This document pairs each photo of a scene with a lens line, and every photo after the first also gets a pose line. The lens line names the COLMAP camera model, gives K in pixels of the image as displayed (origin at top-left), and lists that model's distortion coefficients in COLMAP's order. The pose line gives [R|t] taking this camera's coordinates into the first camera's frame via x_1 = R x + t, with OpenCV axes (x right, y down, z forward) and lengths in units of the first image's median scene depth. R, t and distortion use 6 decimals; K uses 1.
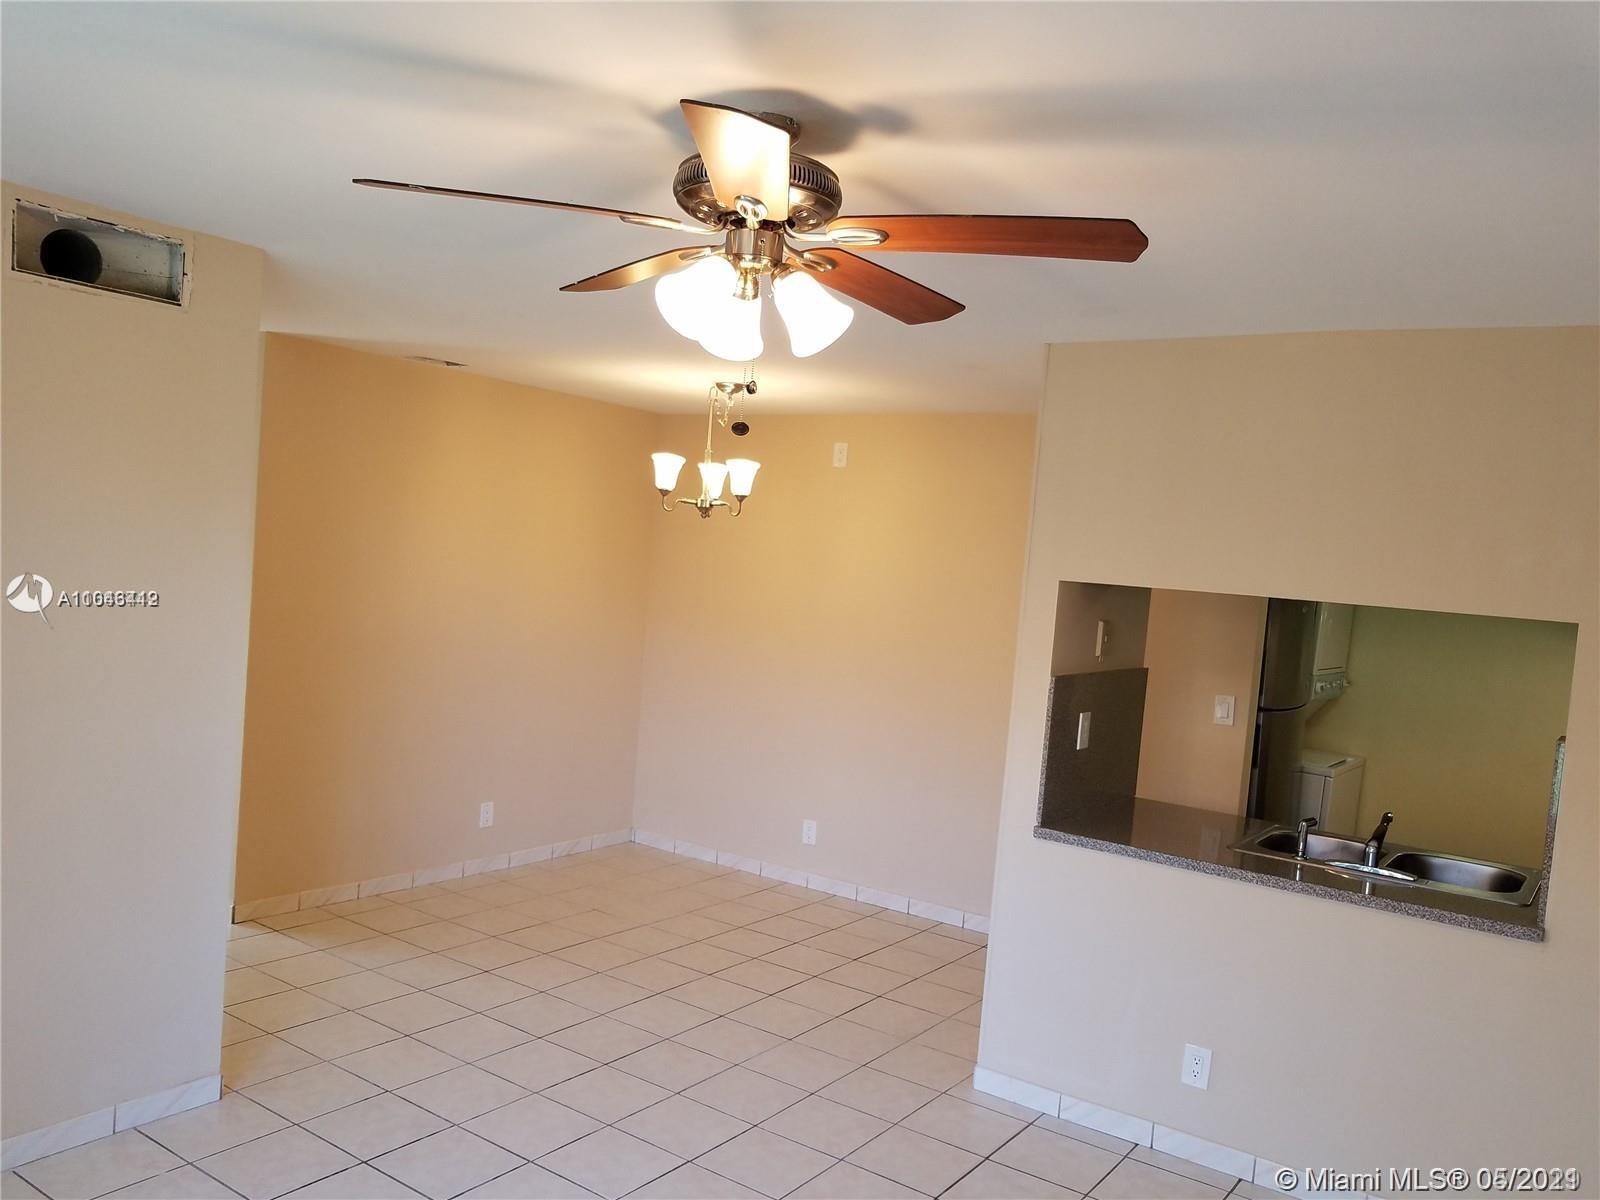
lens RADIAL K [[1273.6, 0, 800.0], [0, 1273.6, 600.0], [0, 0, 1]] dist [-0.009106, -0.006421]
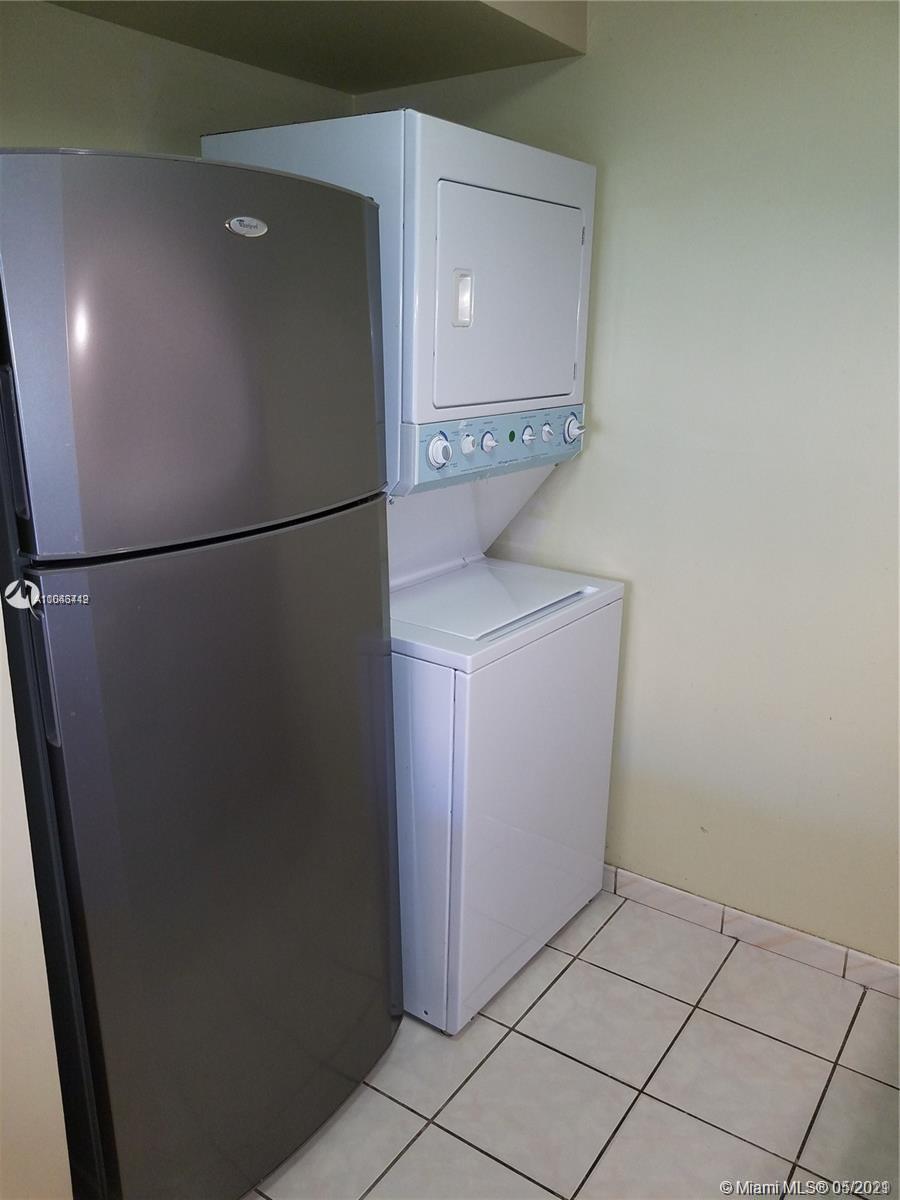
lens RADIAL K [[972.6, 0, 449.0], [0, 972.6, 571.8], [0, 0, 1]] dist [-0.000811, 0.002332]
pose [[0.996622, -0.079218, -0.021670, 0.398469], [0.081963, 0.976123, 0.201160, 0.042312], [0.005217, -0.202256, 0.979319, 0.661025]]
